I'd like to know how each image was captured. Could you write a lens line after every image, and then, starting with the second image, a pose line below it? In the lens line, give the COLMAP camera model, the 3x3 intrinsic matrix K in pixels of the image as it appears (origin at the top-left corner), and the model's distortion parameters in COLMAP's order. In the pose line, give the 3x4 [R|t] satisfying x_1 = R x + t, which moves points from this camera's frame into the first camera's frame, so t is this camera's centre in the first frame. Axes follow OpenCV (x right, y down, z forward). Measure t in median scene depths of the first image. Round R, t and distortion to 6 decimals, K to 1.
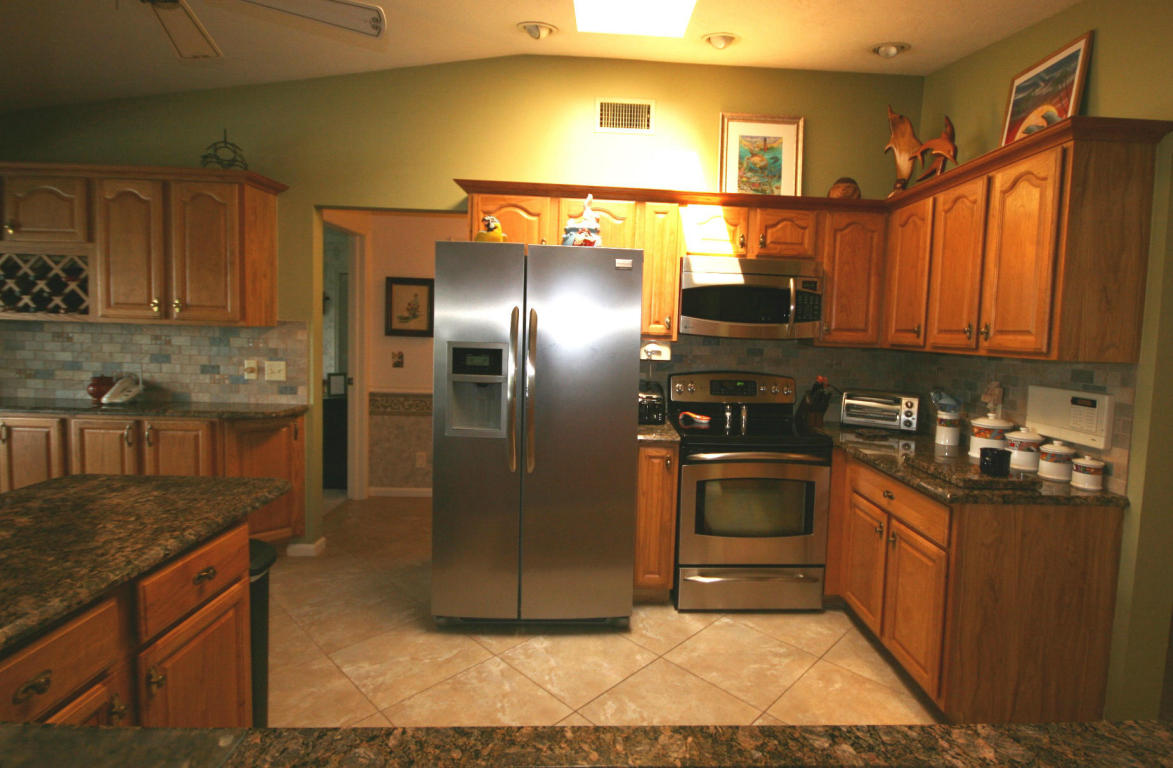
lens RADIAL K [[562.6, 0, 615.8], [0, 562.6, 364.1], [0, 0, 1]] dist [-0.003817, -0.001218]
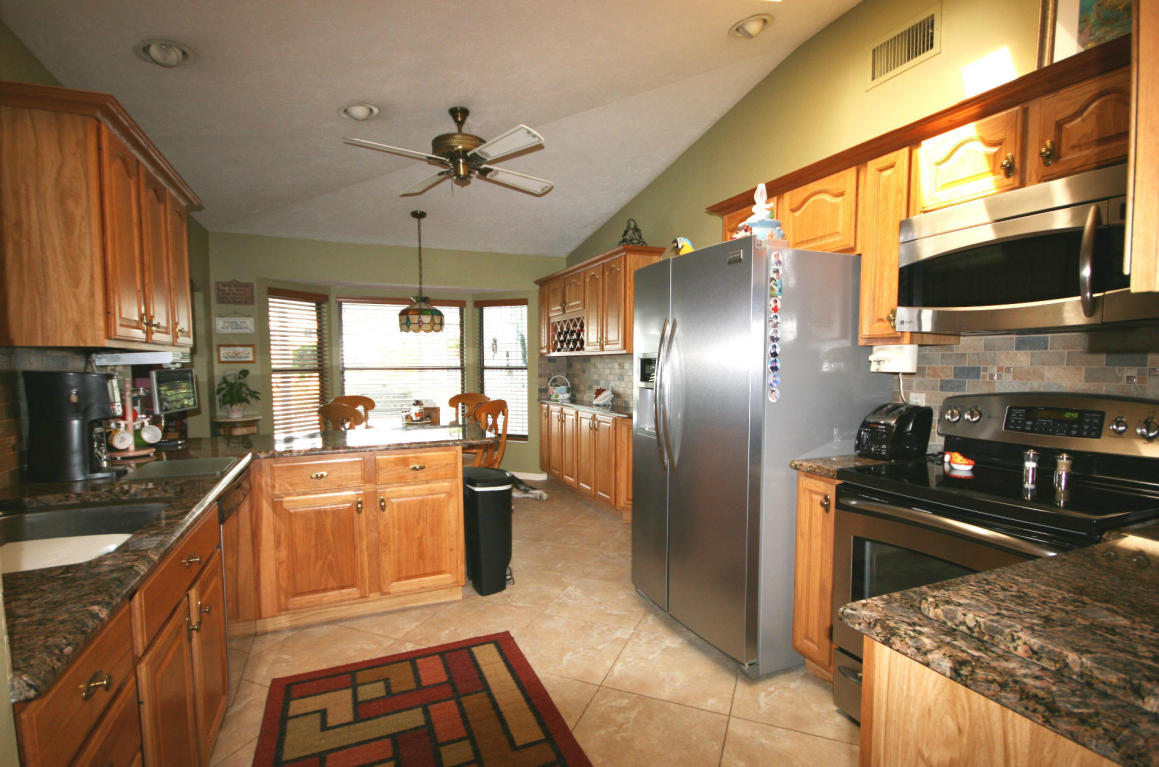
lens RADIAL K [[555.9, 0, 586.8], [0, 555.9, 400.3], [0, 0, 1]] dist [-0.003817, -0.001218]
pose [[0.354572, 0.028126, -0.934605, 0.643751], [-0.045945, 0.998864, 0.012630, 0.040897], [0.933899, 0.038463, 0.355462, 0.408520]]
